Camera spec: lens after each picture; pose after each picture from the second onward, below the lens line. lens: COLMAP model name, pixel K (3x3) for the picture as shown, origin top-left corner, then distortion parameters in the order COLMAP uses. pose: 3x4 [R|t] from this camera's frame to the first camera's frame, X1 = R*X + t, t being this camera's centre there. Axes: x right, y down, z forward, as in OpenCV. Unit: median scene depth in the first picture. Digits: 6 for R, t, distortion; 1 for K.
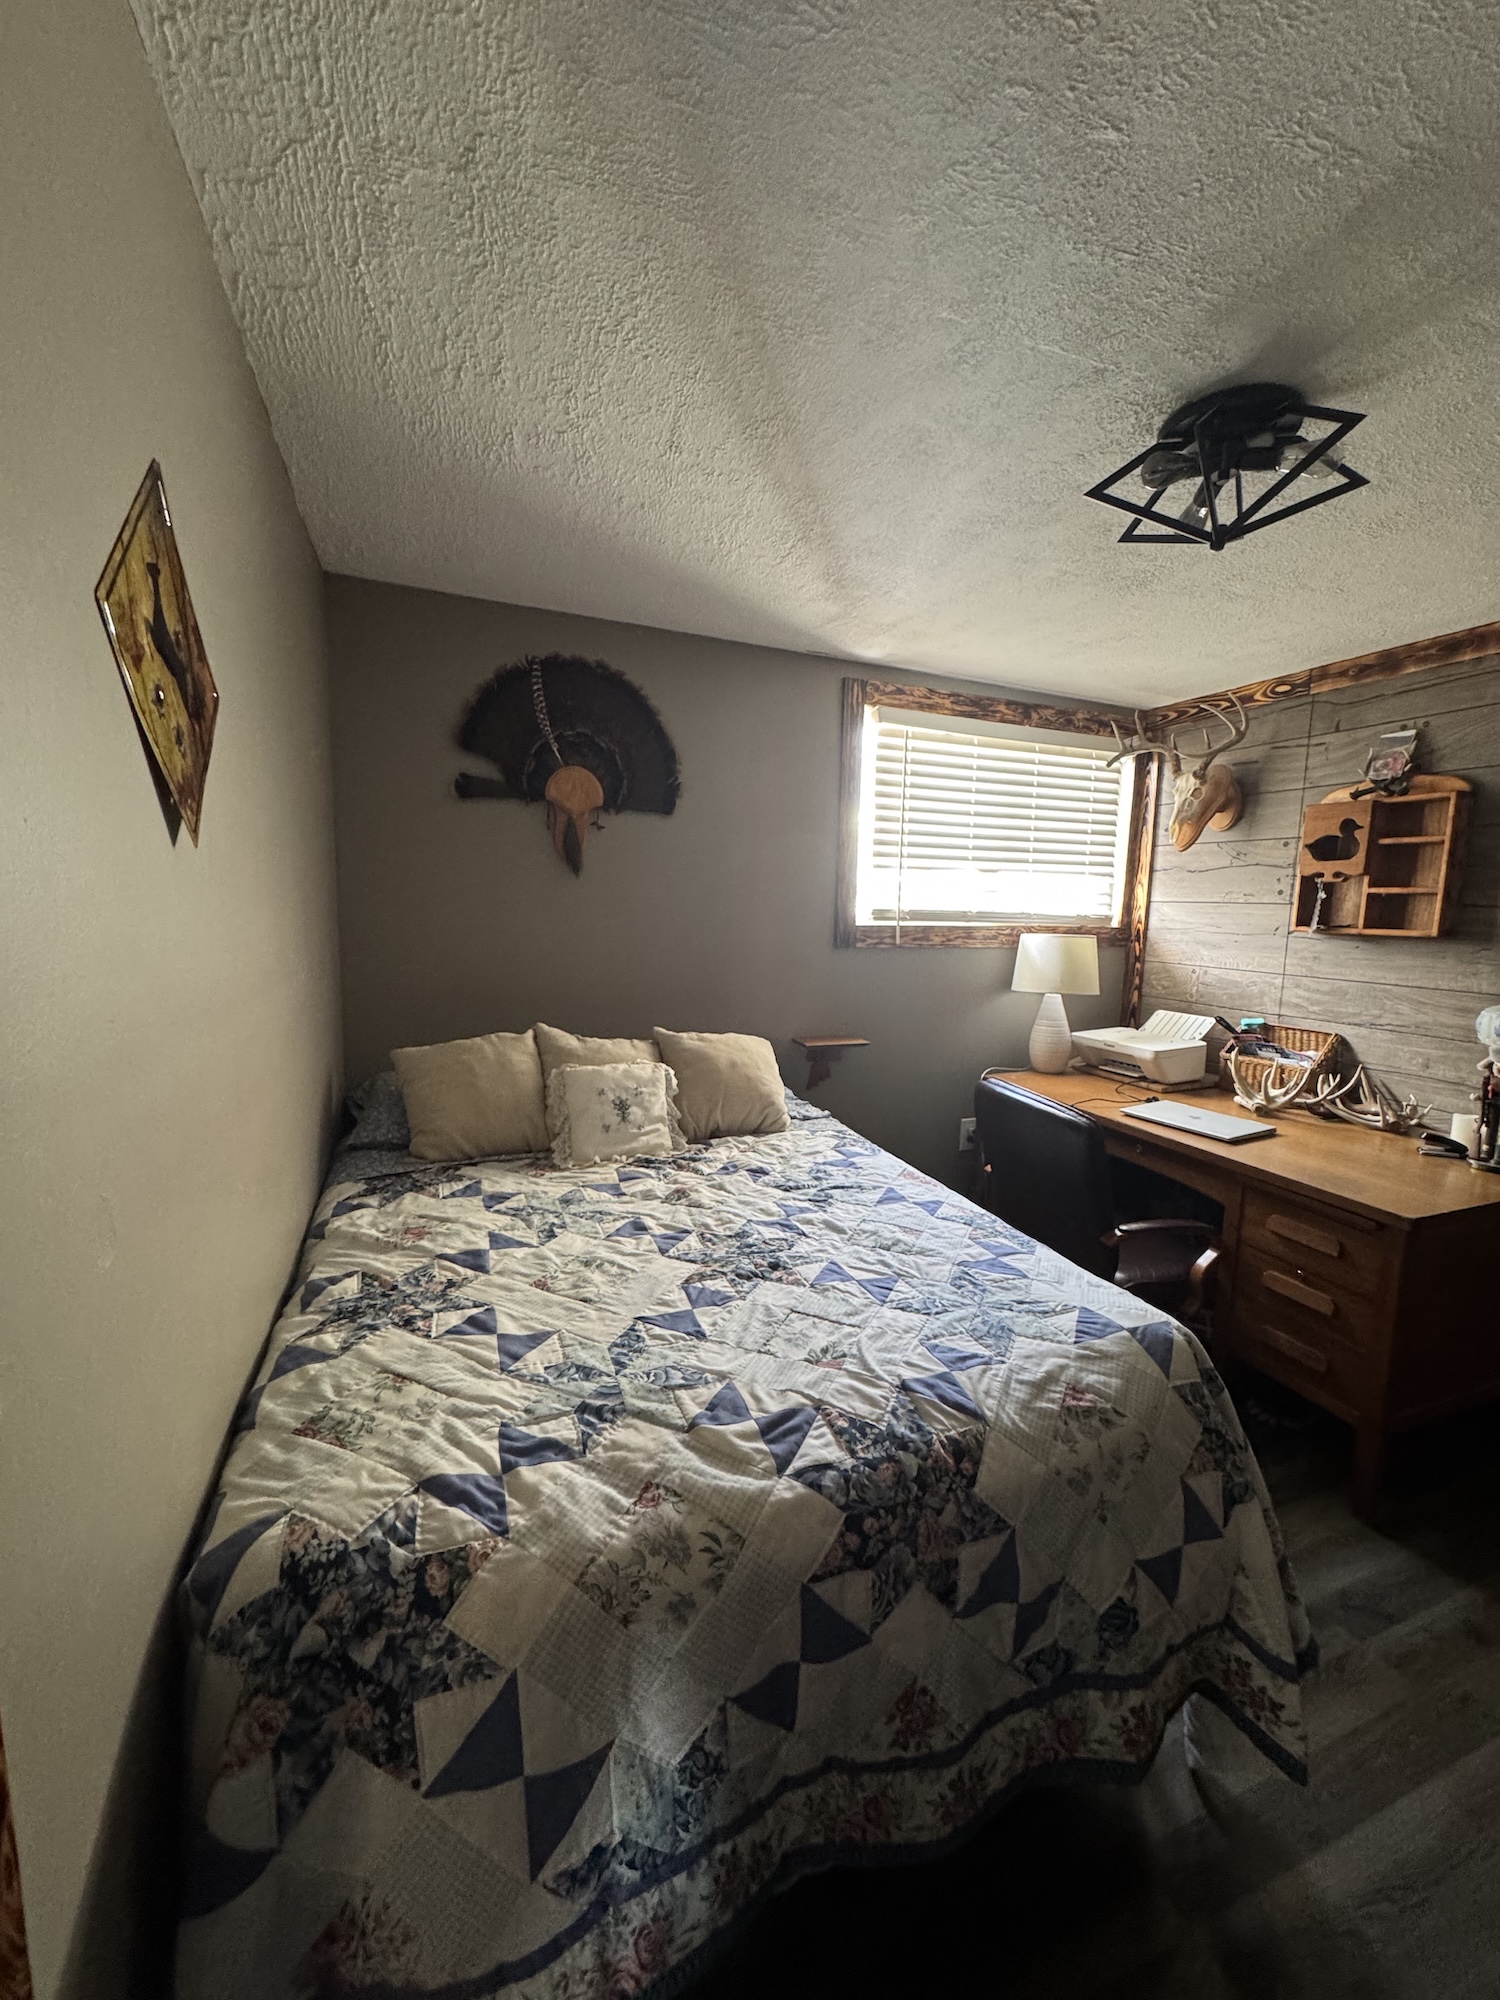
lens RADIAL K [[796.6, 0, 753.7], [0, 796.6, 1001.6], [0, 0, 1]] dist [-0.003445, 0.000028]
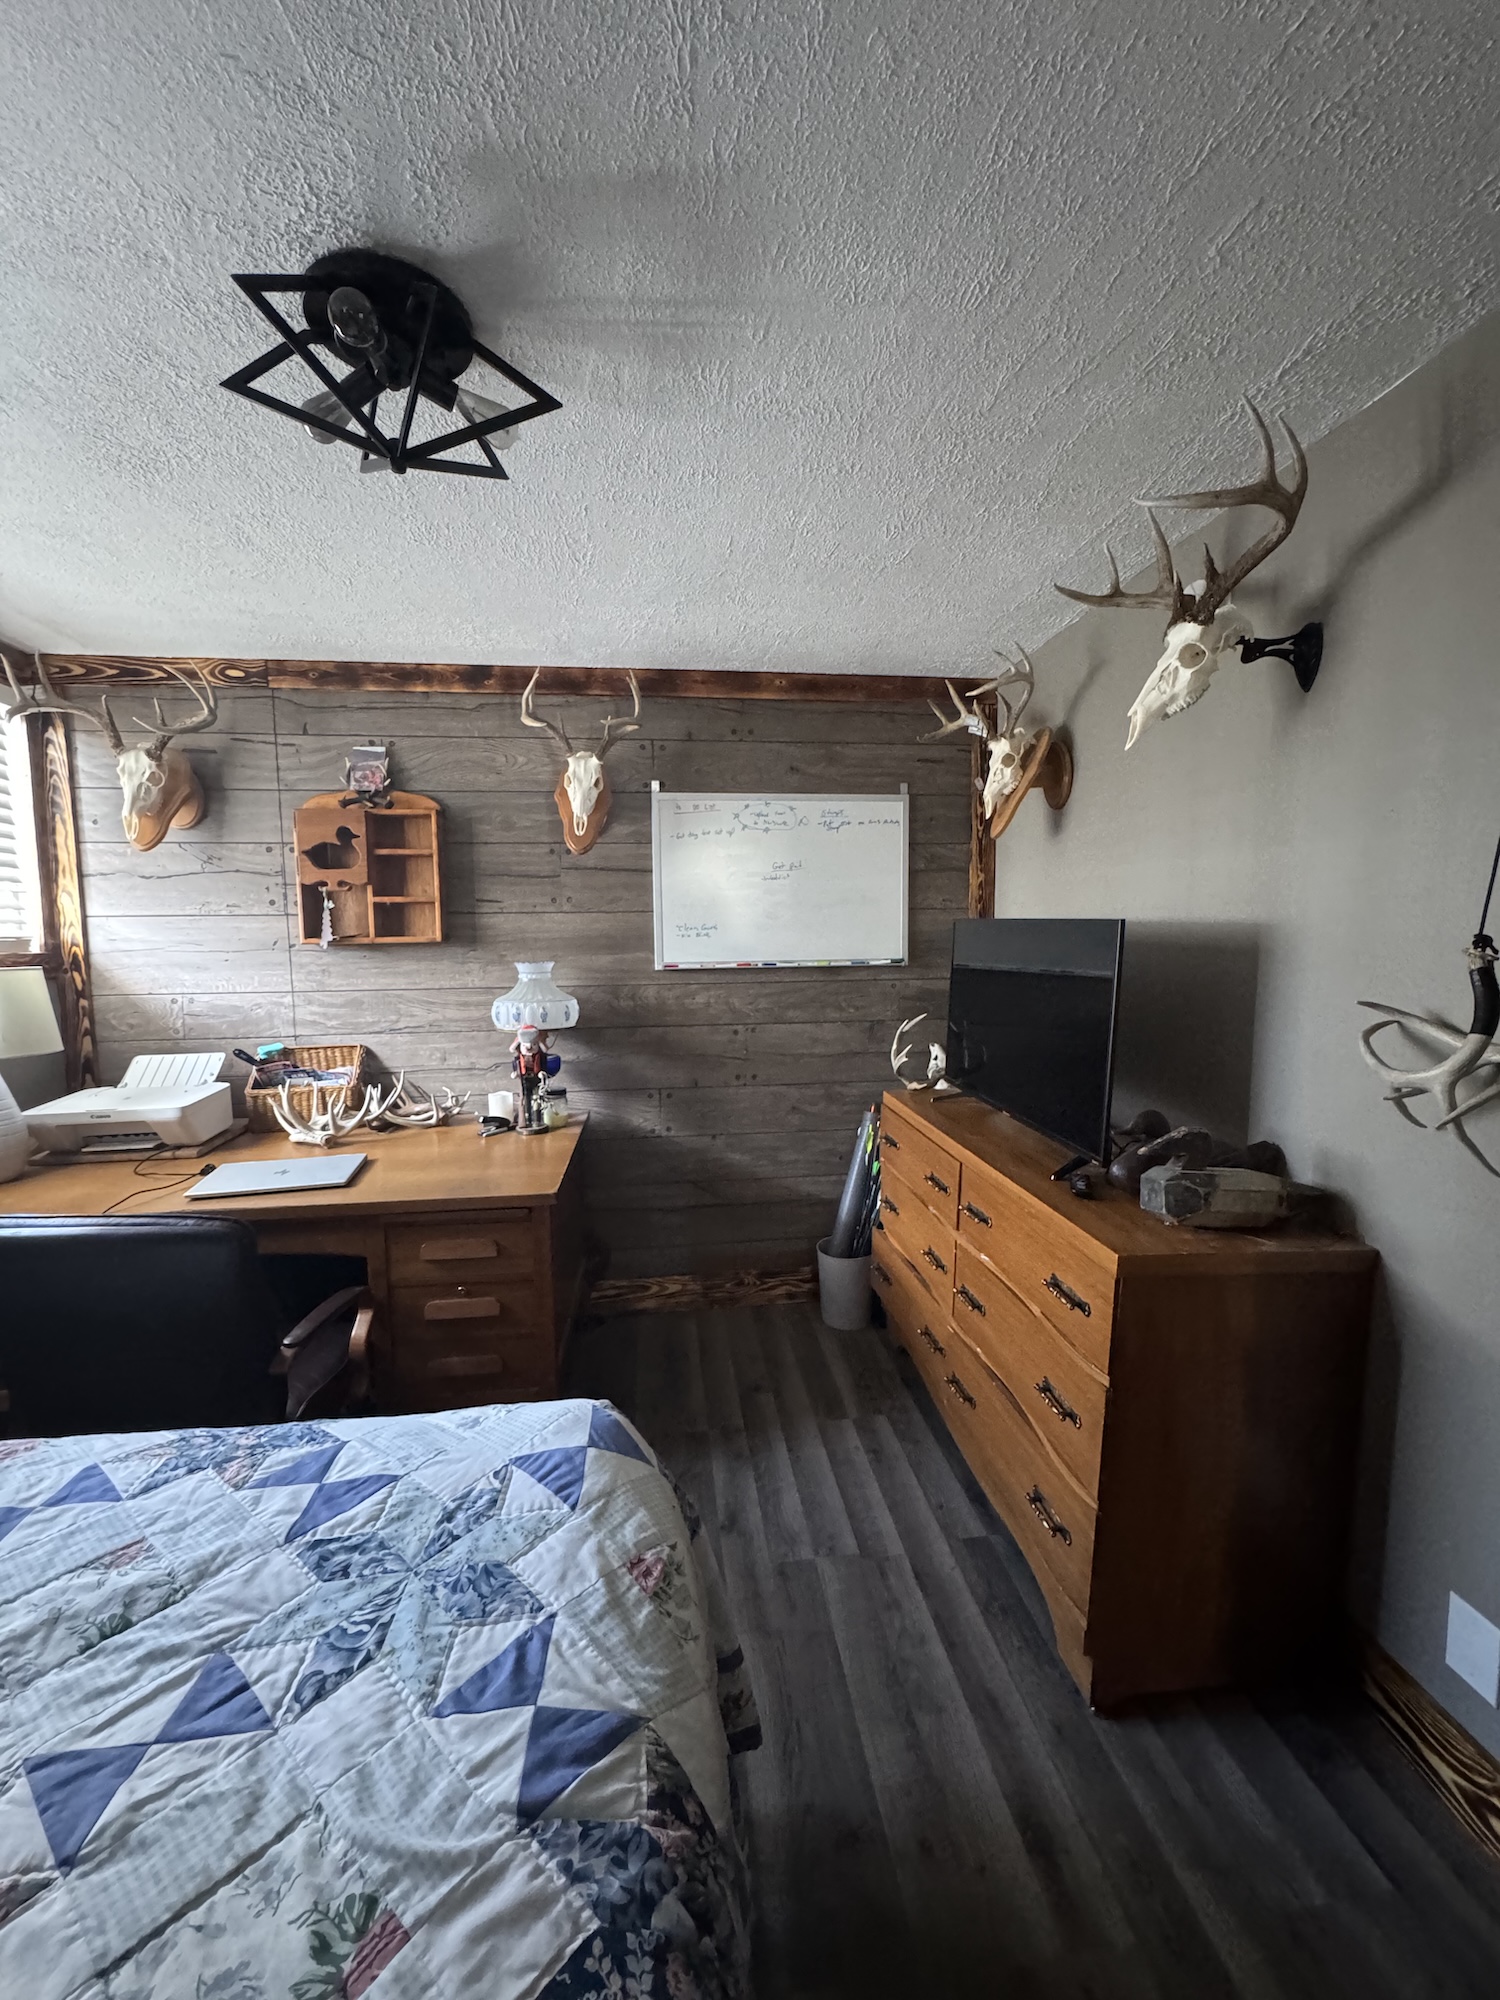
lens RADIAL K [[798.7, 0, 751.1], [0, 798.7, 1001.6], [0, 0, 1]] dist [-0.004134, 0.000512]
pose [[0.256736, -0.118762, 0.959157, -0.096428], [0.139436, 0.986590, 0.084836, -0.032246], [-0.956370, 0.111961, 0.269853, 0.292596]]
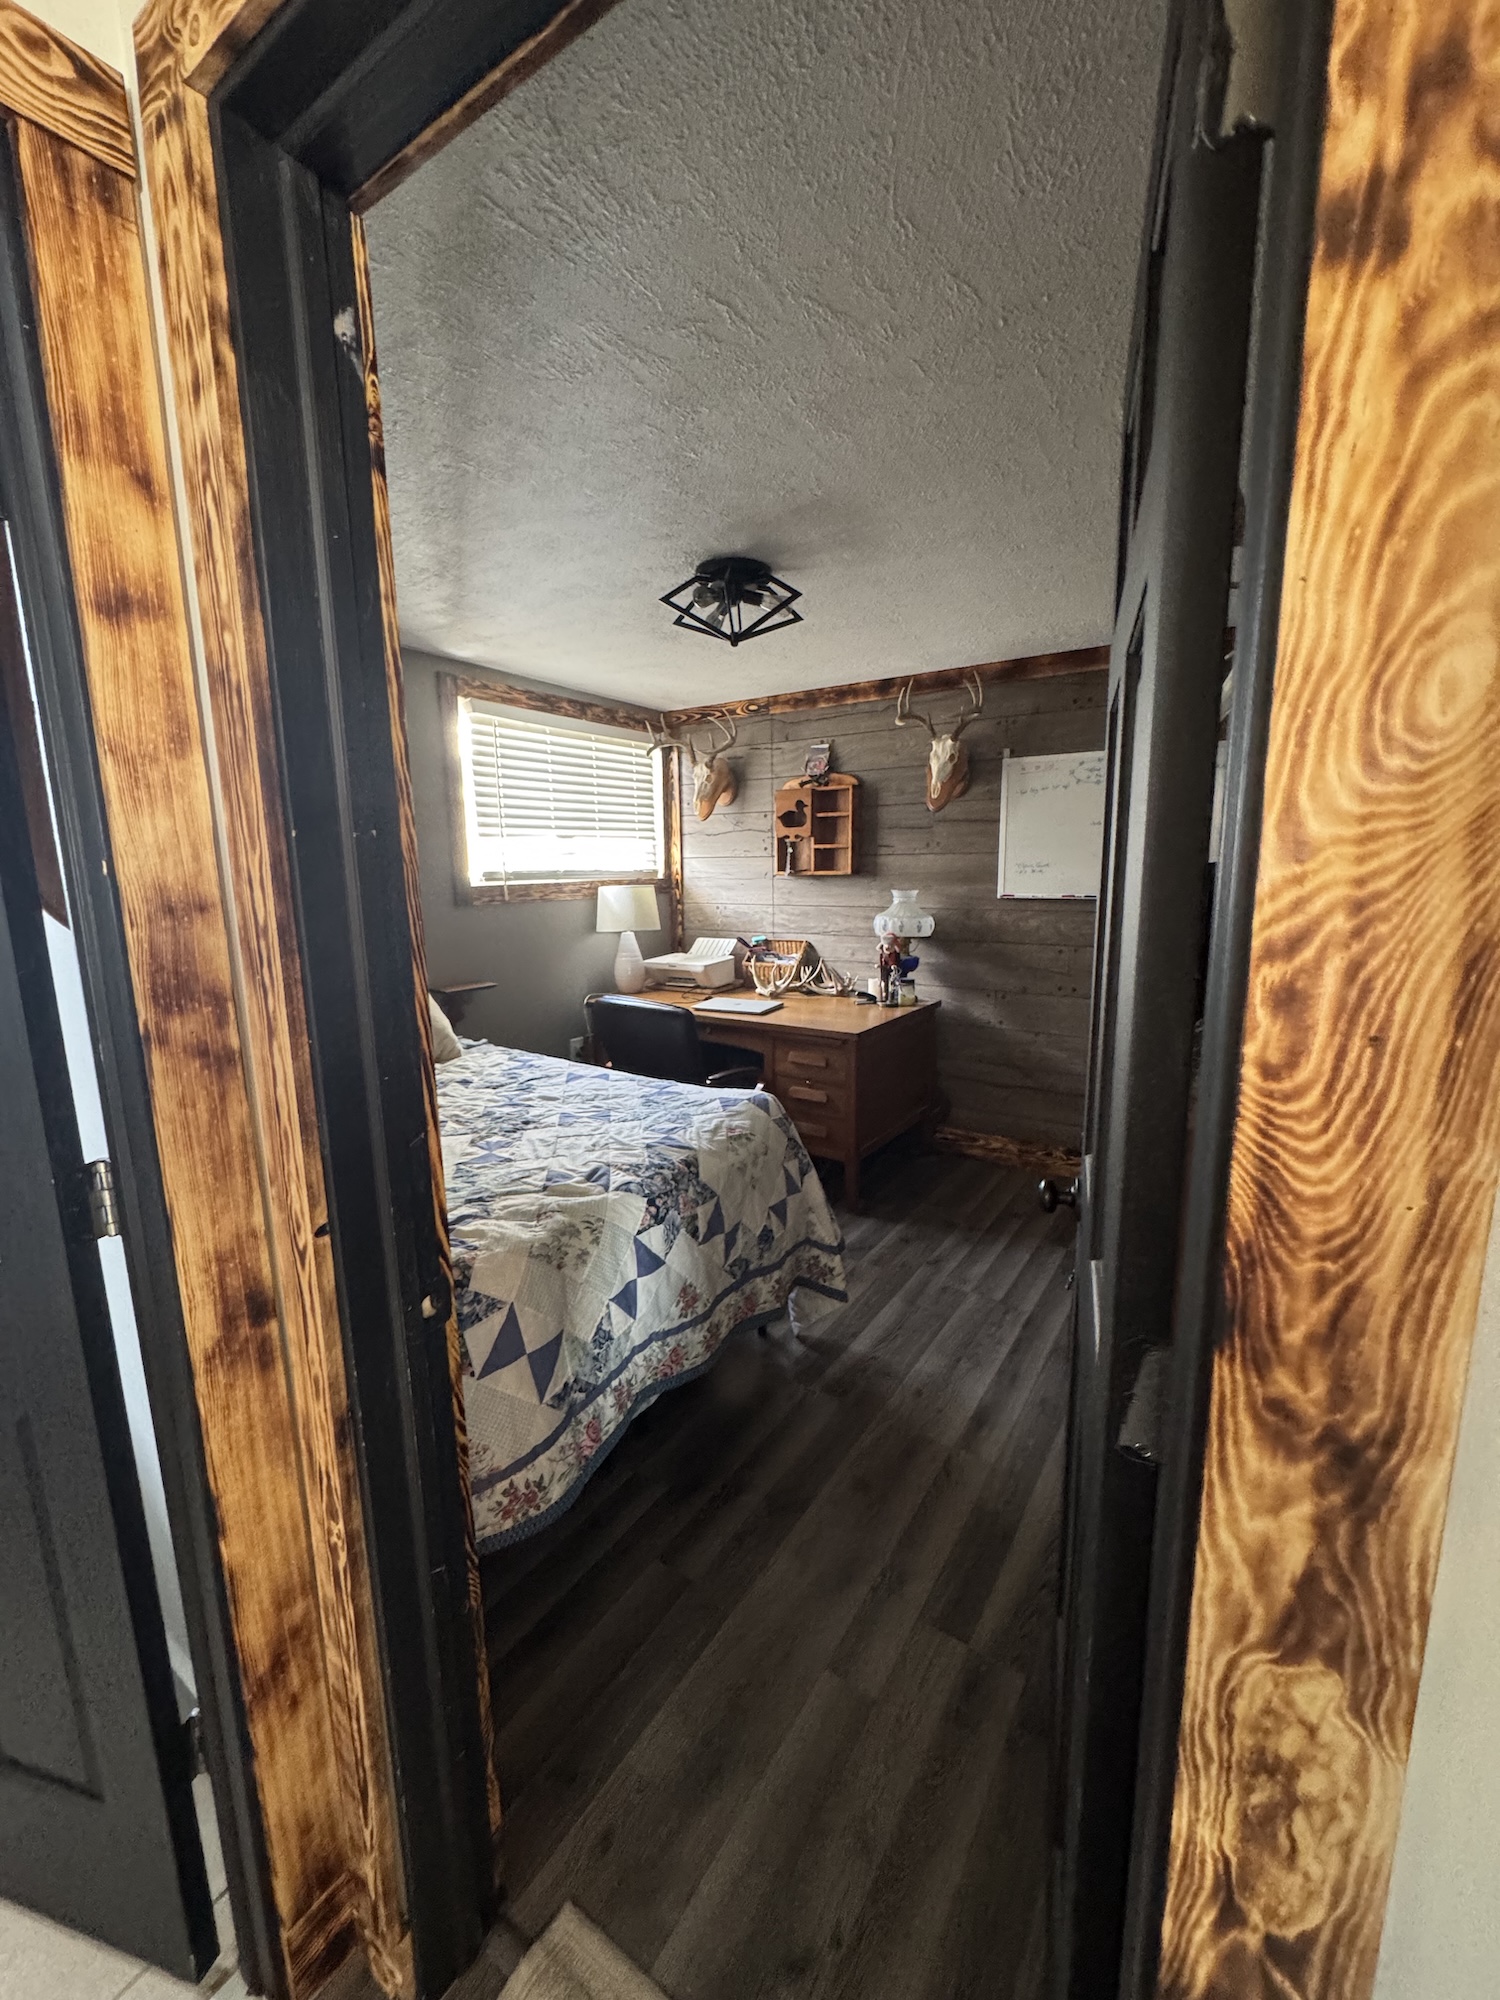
lens RADIAL K [[796.6, 0, 753.7], [0, 796.6, 1001.6], [0, 0, 1]] dist [-0.003445, 0.000028]
pose [[0.824687, -0.130384, 0.550356, -0.237532], [0.103354, 0.991422, 0.080004, 0.026118], [-0.556067, -0.009096, 0.831088, -0.249323]]
